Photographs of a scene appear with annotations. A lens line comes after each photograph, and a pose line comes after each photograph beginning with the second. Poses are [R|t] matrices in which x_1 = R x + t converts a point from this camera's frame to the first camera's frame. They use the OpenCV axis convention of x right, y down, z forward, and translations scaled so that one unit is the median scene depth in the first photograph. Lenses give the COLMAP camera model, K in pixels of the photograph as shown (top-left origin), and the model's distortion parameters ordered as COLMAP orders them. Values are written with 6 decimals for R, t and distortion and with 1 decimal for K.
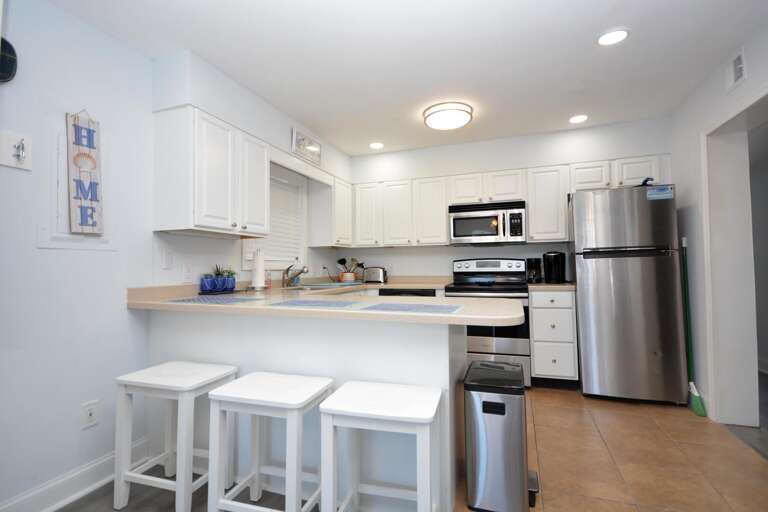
lens RADIAL K [[372.7, 0, 385.2], [0, 372.7, 256.1], [0, 0, 1]] dist [0.002759, 0.000118]
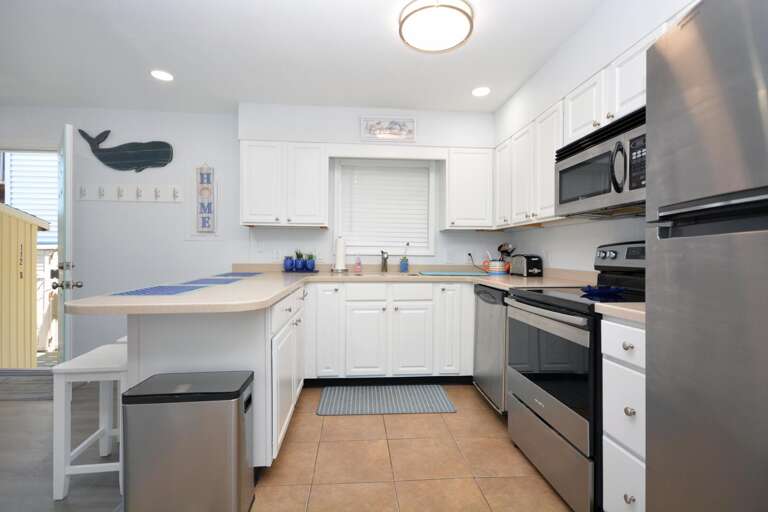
lens RADIAL K [[372.7, 0, 383.0], [0, 372.7, 253.3], [0, 0, 1]] dist [0.002759, 0.000118]
pose [[0.408042, 0.014127, -0.912854, 0.714393], [0.014743, 0.999648, 0.022060, 0.009812], [0.912844, -0.022459, 0.407690, 0.620552]]
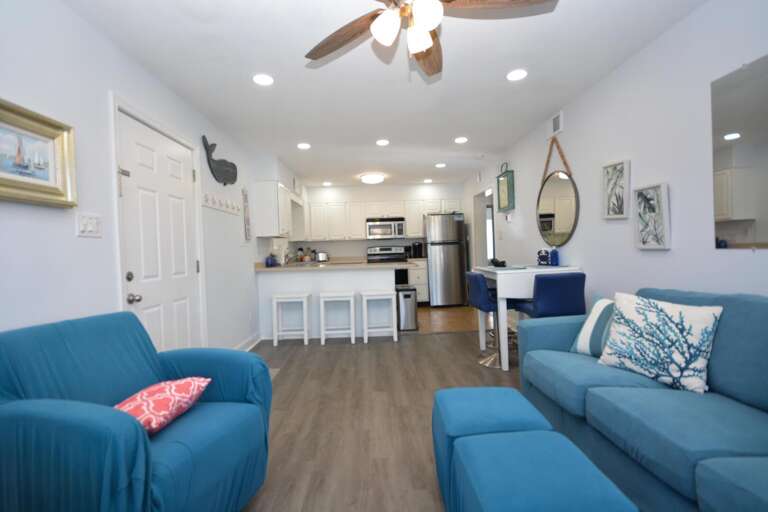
lens RADIAL K [[357.6, 0, 383.0], [0, 357.6, 253.8], [0, 0, 1]] dist [-0.000108, -0.000003]
pose [[0.931361, -0.022791, 0.363384, -0.491082], [0.012237, 0.999435, 0.031320, -0.015494], [-0.363893, -0.024723, 0.931113, -0.851071]]
